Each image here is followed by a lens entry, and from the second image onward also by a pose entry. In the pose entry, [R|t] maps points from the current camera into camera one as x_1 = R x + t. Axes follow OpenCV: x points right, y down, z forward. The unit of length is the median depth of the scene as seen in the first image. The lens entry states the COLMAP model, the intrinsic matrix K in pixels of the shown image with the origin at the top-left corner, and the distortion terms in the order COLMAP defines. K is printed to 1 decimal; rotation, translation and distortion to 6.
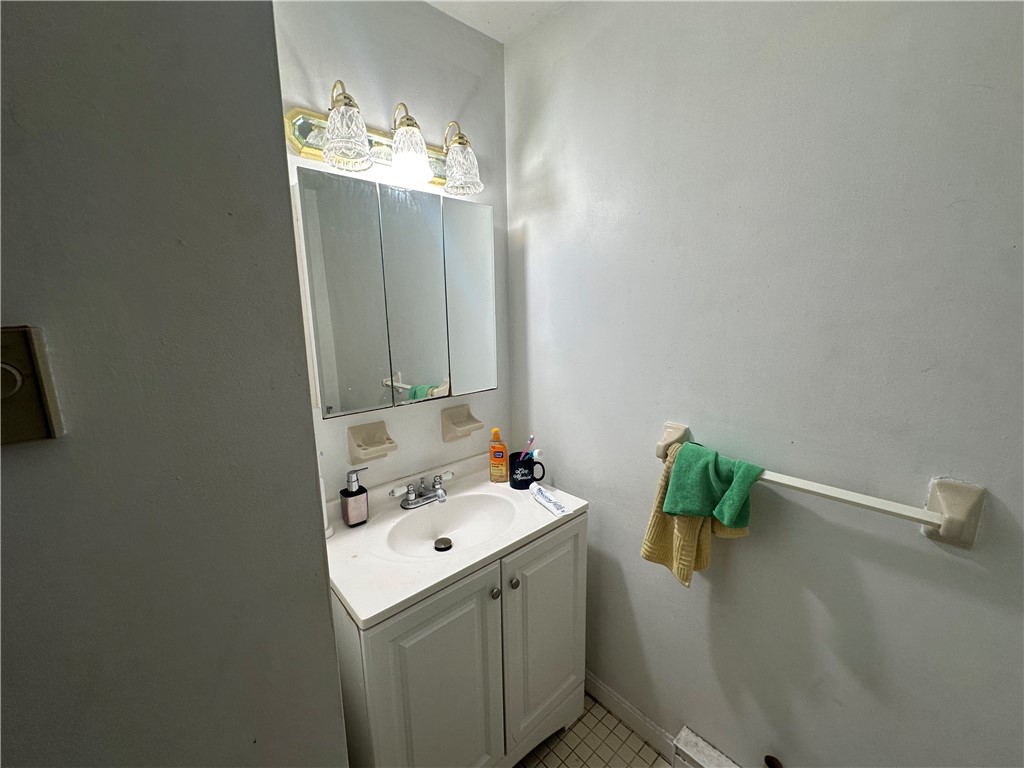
lens RADIAL K [[409.7, 0, 513.2], [0, 409.7, 385.4], [0, 0, 1]] dist [-0.000538, 0.001069]
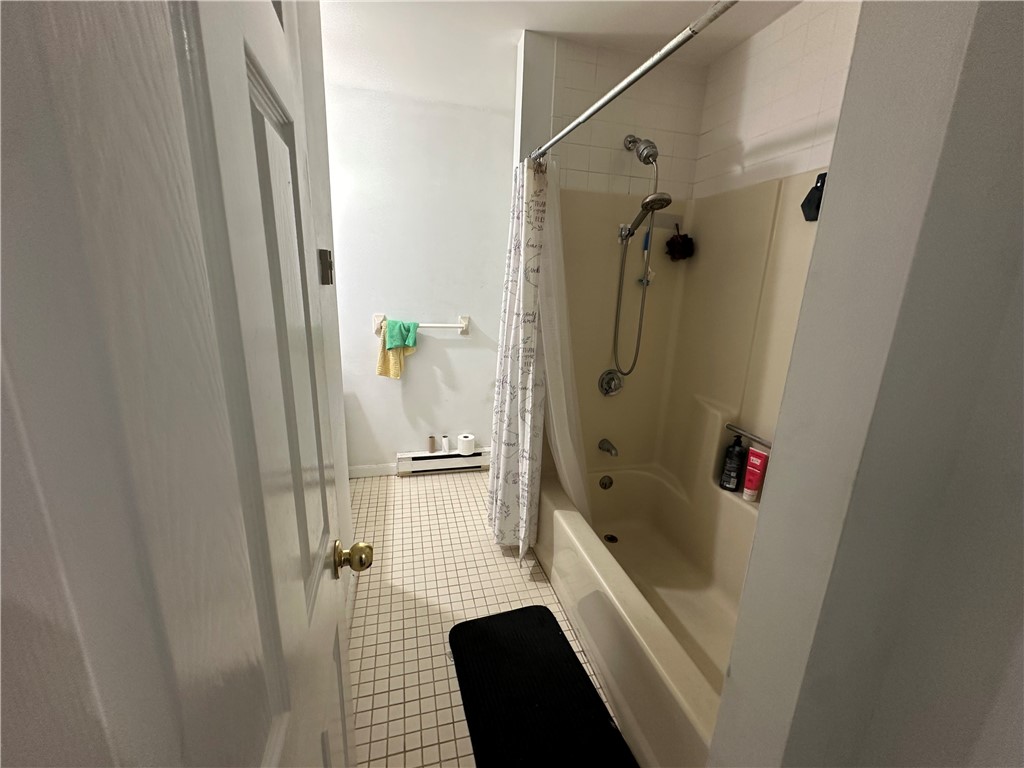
lens RADIAL K [[409.7, 0, 513.2], [0, 409.7, 385.4], [0, 0, 1]] dist [-0.000538, 0.001069]
pose [[0.452201, -0.185038, 0.872511, -1.510118], [0.117609, 0.982072, 0.147319, 0.267444], [-0.884128, 0.035997, 0.465856, -0.795057]]
